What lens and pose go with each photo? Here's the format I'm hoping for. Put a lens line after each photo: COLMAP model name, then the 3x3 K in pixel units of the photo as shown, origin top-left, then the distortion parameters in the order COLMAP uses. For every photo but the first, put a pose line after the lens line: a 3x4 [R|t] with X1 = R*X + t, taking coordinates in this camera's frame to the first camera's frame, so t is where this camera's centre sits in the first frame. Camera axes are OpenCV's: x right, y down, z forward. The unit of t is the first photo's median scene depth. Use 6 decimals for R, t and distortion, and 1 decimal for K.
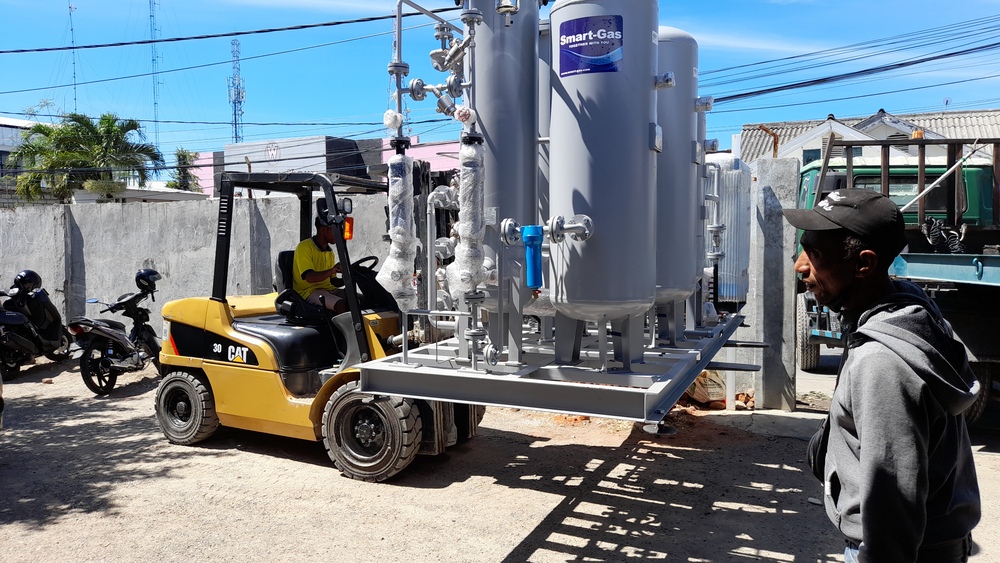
lens RADIAL K [[754.4, 0, 500.0], [0, 754.4, 281.5], [0, 0, 1]] dist [0.065598, -0.093181]
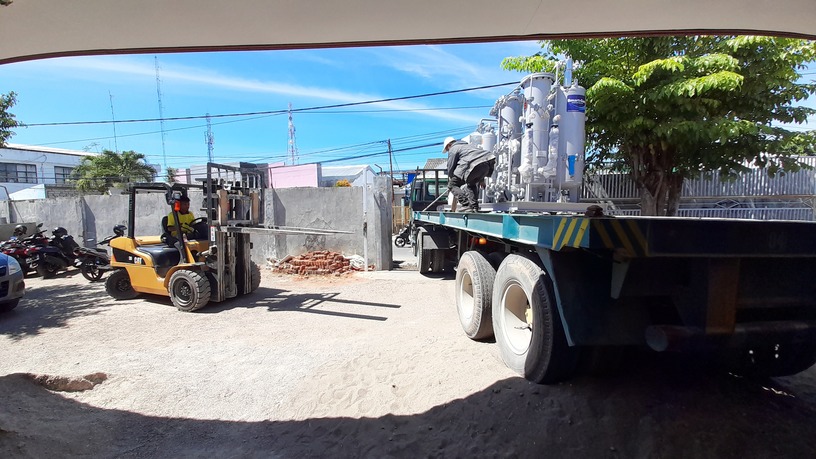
lens RADIAL K [[336.6, 0, 392.8], [0, 336.6, 228.4], [0, 0, 1]] dist [-0.001011, -0.000463]
pose [[0.986333, -0.023585, 0.163069, 0.210552], [0.022415, 0.999708, 0.009013, 0.003800], [-0.163234, -0.005235, 0.986574, -0.118853]]
